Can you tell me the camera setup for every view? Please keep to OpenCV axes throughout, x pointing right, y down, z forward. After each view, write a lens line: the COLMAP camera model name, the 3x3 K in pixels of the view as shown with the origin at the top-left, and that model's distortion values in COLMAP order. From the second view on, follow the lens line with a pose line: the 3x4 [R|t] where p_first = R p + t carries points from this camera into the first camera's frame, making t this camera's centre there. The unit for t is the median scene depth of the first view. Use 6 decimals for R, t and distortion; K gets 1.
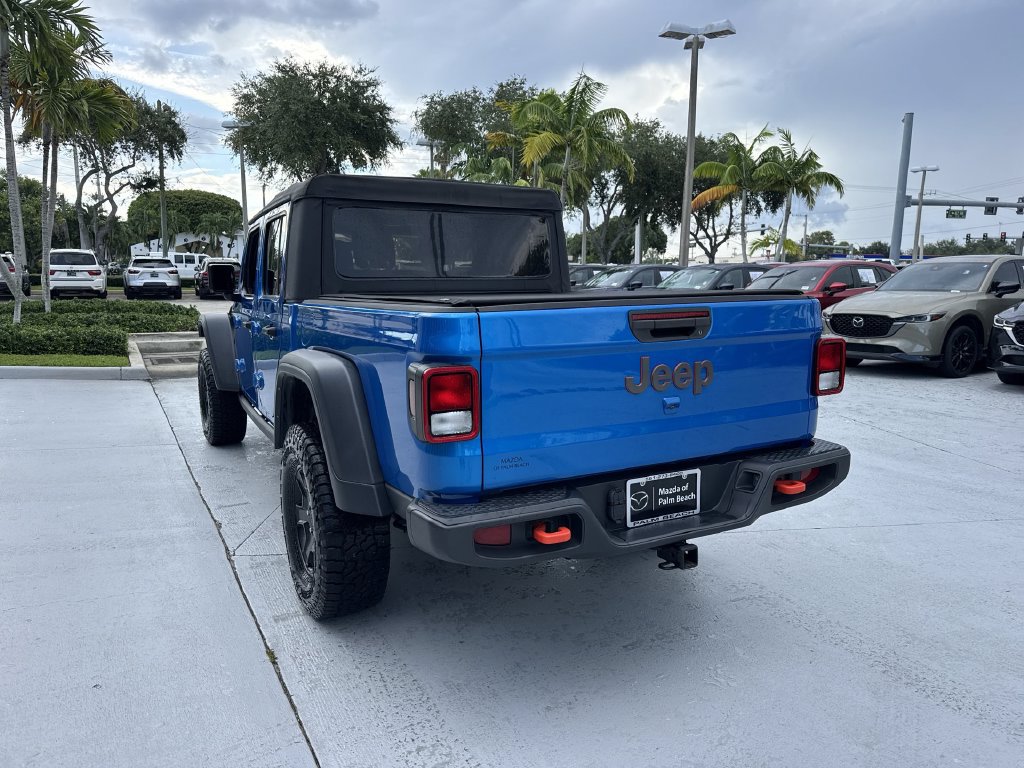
lens RADIAL K [[722.6, 0, 501.9], [0, 722.6, 378.6], [0, 0, 1]] dist [0.047549, -0.061244]
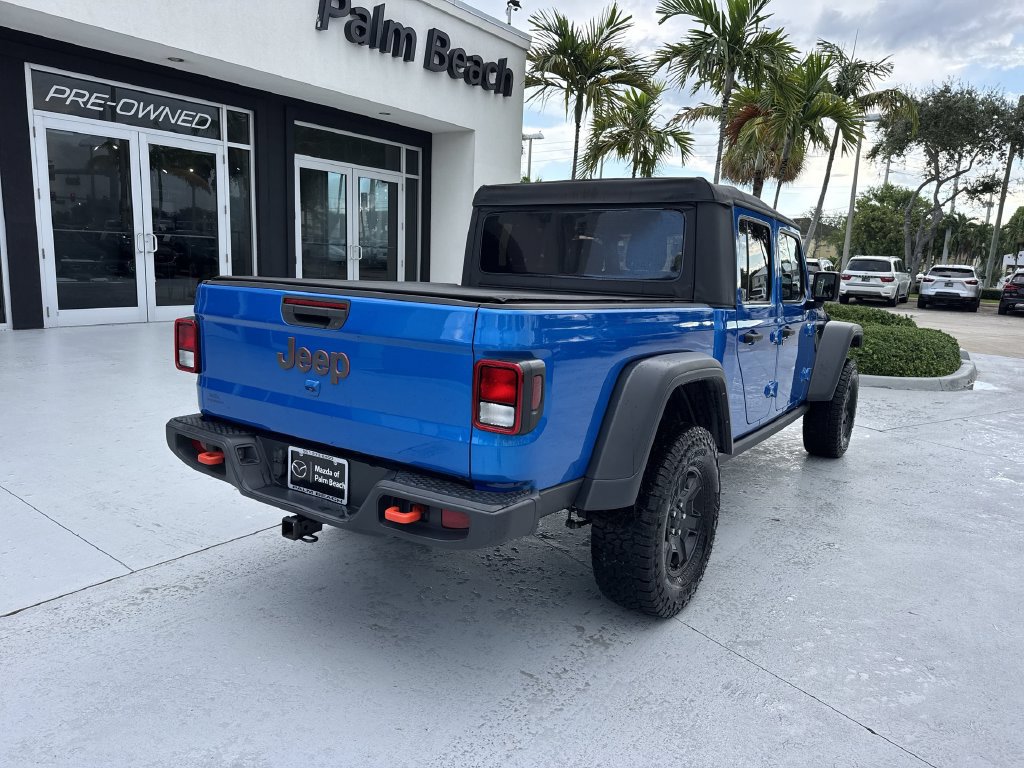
lens RADIAL K [[724.0, 0, 513.1], [0, 724.0, 398.2], [0, 0, 1]] dist [0.005922, -0.025125]
pose [[0.471216, 0.183448, -0.862729, 0.095726], [-0.169919, 0.978690, 0.115297, -0.008880], [0.865496, 0.092264, 0.492346, 0.054854]]
